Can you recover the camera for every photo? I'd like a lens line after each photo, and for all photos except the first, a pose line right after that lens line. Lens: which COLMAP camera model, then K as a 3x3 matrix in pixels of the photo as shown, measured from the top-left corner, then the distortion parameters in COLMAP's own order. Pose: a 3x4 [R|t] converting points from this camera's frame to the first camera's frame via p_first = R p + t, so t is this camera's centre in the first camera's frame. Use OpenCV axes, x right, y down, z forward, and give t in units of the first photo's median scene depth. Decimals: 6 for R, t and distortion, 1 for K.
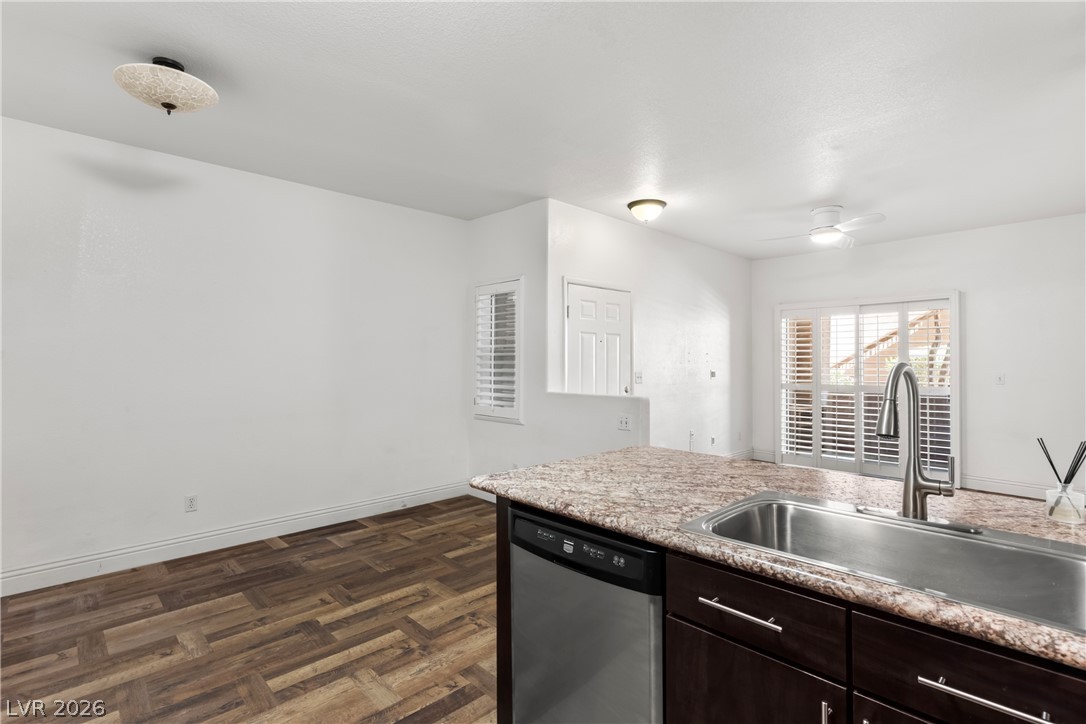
lens RADIAL K [[515.1, 0, 539.4], [0, 515.1, 362.0], [0, 0, 1]] dist [0.002745, 0.001471]
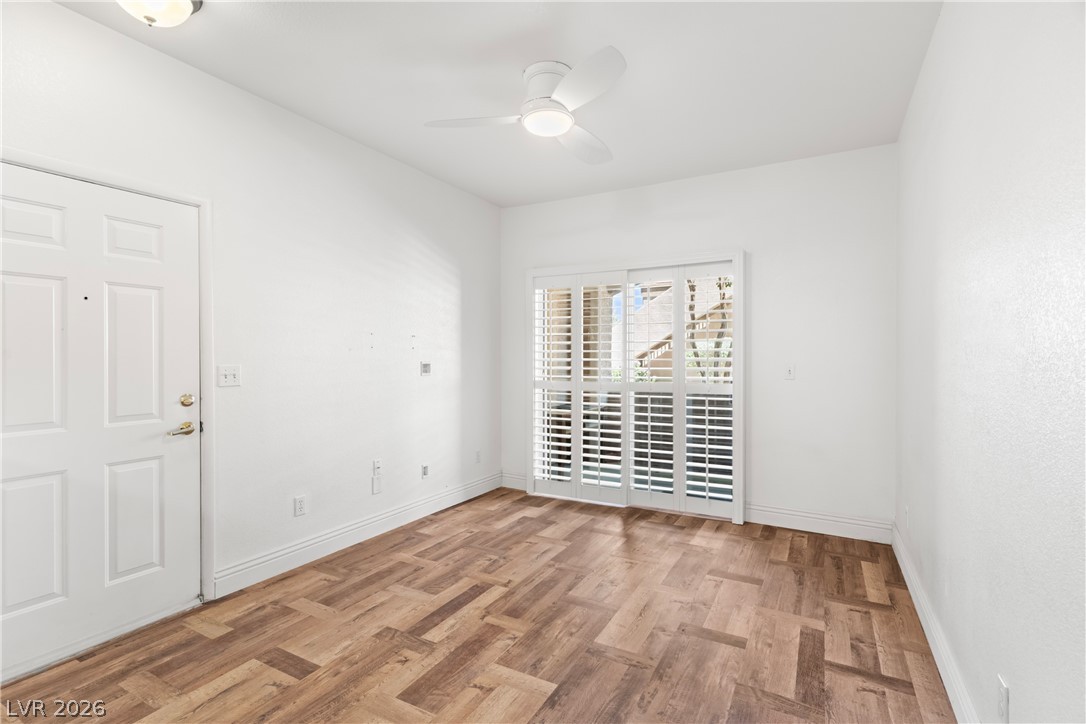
lens RADIAL K [[515.1, 0, 542.0], [0, 515.1, 360.0], [0, 0, 1]] dist [0.002745, 0.001471]
pose [[0.952649, 0.001447, 0.304068, 0.443713], [-0.003827, 0.999967, 0.007229, 0.013600], [-0.304047, -0.008050, 0.952623, 0.543757]]
